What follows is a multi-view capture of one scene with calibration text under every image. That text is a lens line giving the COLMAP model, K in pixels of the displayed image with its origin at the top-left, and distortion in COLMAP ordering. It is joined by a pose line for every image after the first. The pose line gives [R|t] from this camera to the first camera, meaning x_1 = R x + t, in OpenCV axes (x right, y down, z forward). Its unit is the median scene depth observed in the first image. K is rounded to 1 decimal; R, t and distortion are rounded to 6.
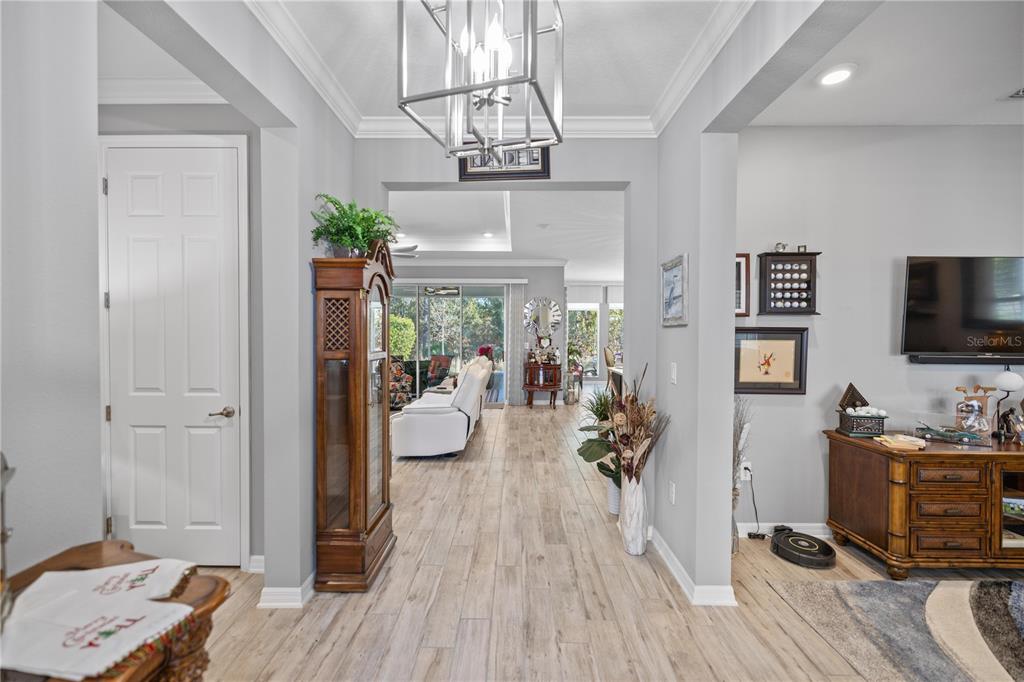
lens RADIAL K [[432.5, 0, 509.8], [0, 432.5, 335.0], [0, 0, 1]] dist [-0.001182, -0.000409]
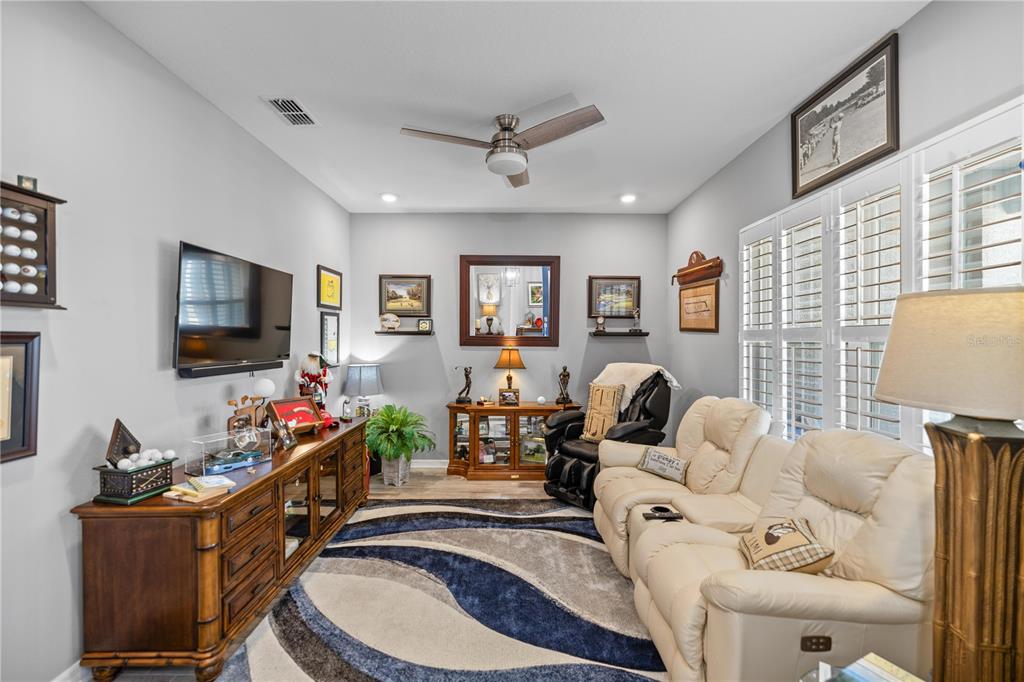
lens RADIAL K [[432.5, 0, 507.1], [0, 432.5, 340.5], [0, 0, 1]] dist [-0.001182, -0.000409]
pose [[-0.004490, -0.008707, 0.999952, 0.144076], [0.004537, 0.999952, 0.008727, -0.008550], [-0.999980, 0.004576, -0.004450, 0.416767]]
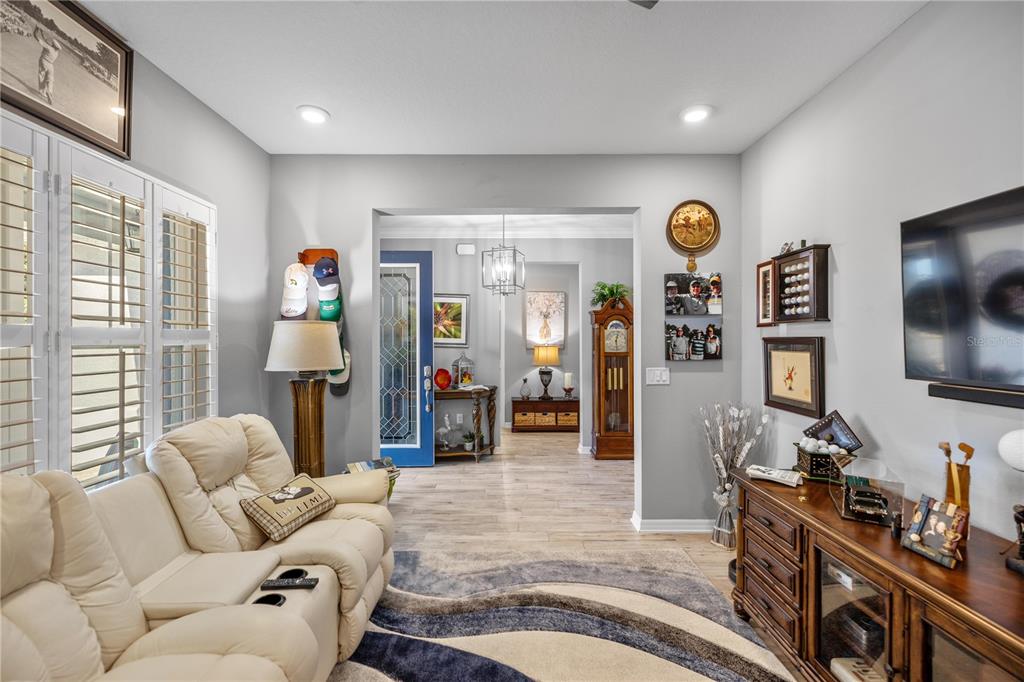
lens RADIAL K [[432.5, 0, 514.7], [0, 432.5, 341.5], [0, 0, 1]] dist [-0.001182, -0.000409]
pose [[0.020844, -0.001774, -0.999781, 1.486772], [-0.003809, 0.999991, -0.001854, -0.005135], [0.999775, 0.003847, 0.020837, 0.416851]]
